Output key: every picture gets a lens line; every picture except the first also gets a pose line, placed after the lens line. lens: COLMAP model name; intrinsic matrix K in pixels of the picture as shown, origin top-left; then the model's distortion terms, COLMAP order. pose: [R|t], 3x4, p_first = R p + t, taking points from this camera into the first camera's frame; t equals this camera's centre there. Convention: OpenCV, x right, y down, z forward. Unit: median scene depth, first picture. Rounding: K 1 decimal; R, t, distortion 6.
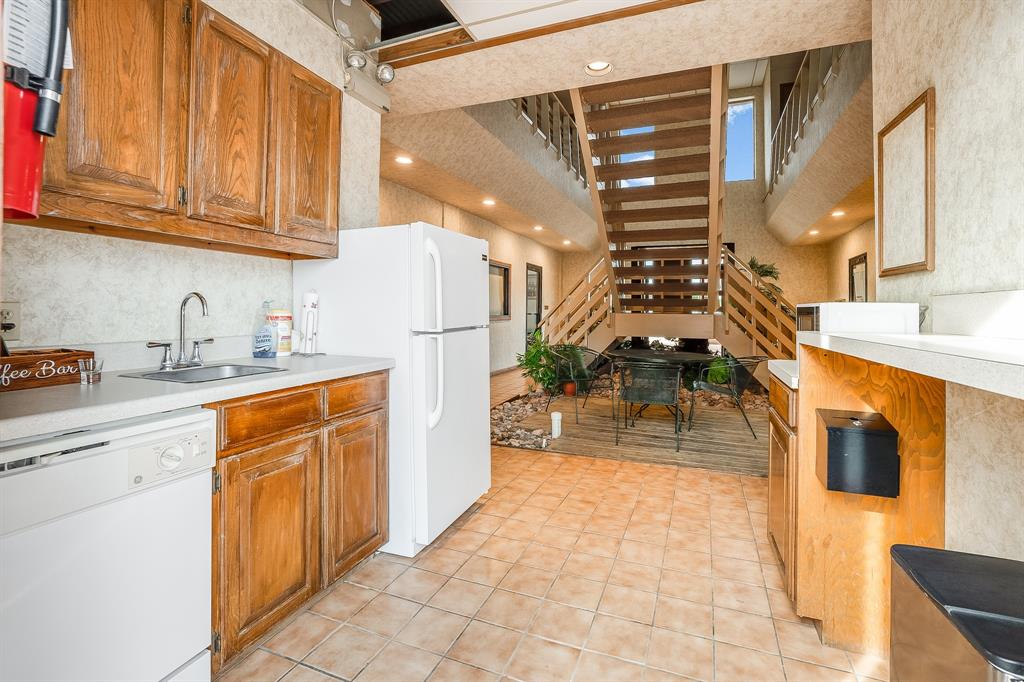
lens RADIAL K [[460.9, 0, 513.1], [0, 460.9, 304.1], [0, 0, 1]] dist [-0.027950, 0.008394]
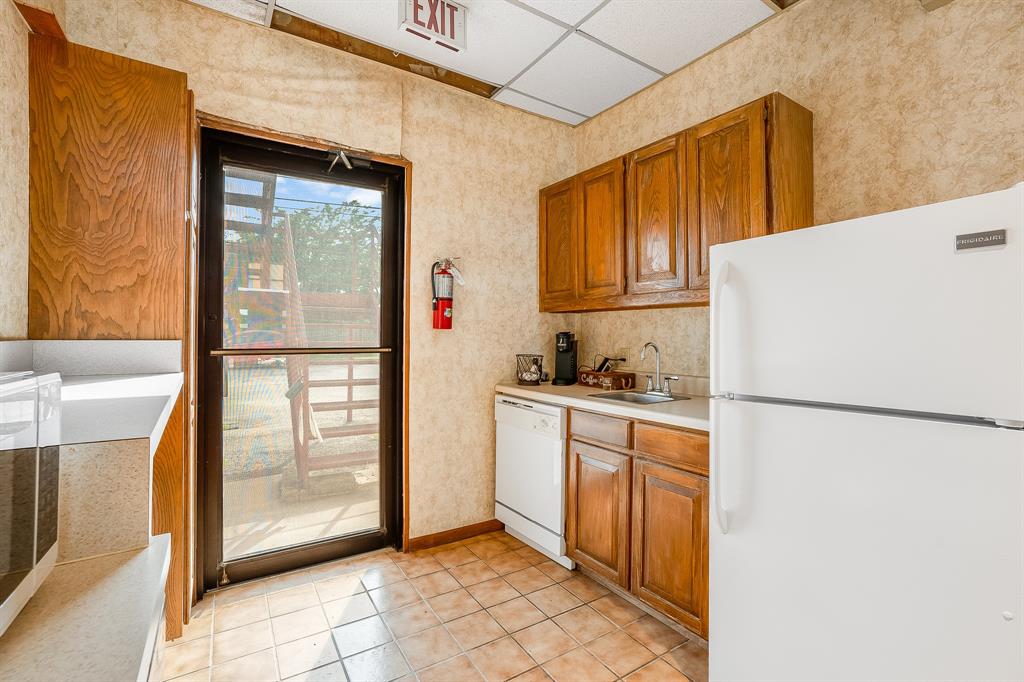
lens RADIAL K [[460.9, 0, 519.5], [0, 460.9, 333.2], [0, 0, 1]] dist [-0.027950, 0.008394]
pose [[-0.583971, -0.015020, -0.811635, 0.676024], [-0.000577, 0.999836, -0.018088, -0.026414], [0.811774, -0.010094, -0.583884, 1.376366]]
